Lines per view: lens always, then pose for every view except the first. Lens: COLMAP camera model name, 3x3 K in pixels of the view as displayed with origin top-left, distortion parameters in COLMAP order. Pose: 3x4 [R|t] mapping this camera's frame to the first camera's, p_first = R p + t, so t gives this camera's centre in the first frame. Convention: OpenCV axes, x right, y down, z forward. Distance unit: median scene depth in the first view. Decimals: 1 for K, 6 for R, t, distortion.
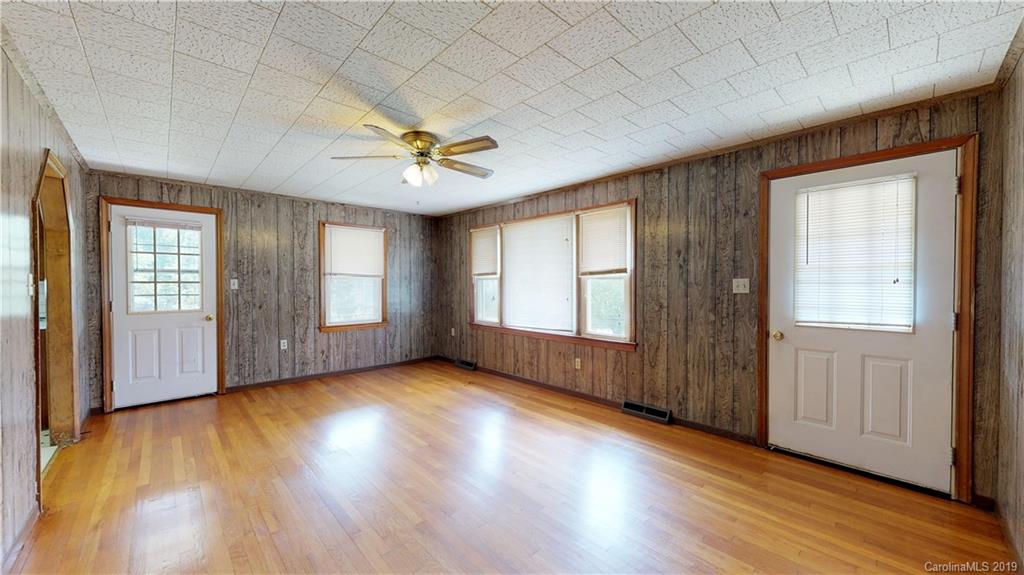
lens RADIAL K [[374.6, 0, 512.0], [0, 374.6, 287.5], [0, 0, 1]] dist [-0.001829, -0.000074]
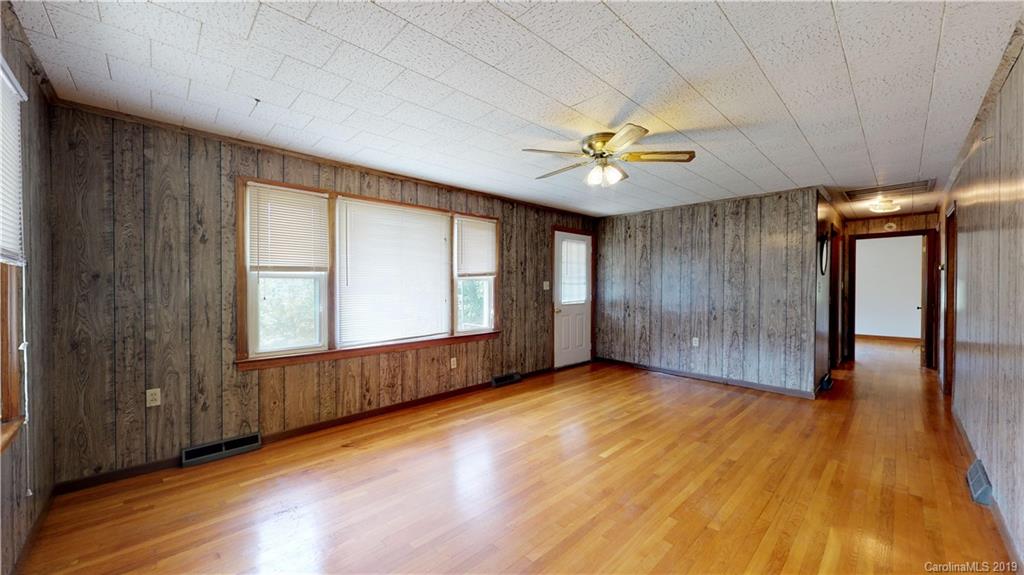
lens RADIAL K [[374.6, 0, 512.0], [0, 374.6, 287.5], [0, 0, 1]] dist [-0.001829, -0.000074]
pose [[-0.010518, -0.012457, 0.999867, -0.876873], [0.006867, 0.999898, 0.012529, -0.014406], [-0.999921, 0.006998, -0.010431, 0.884434]]
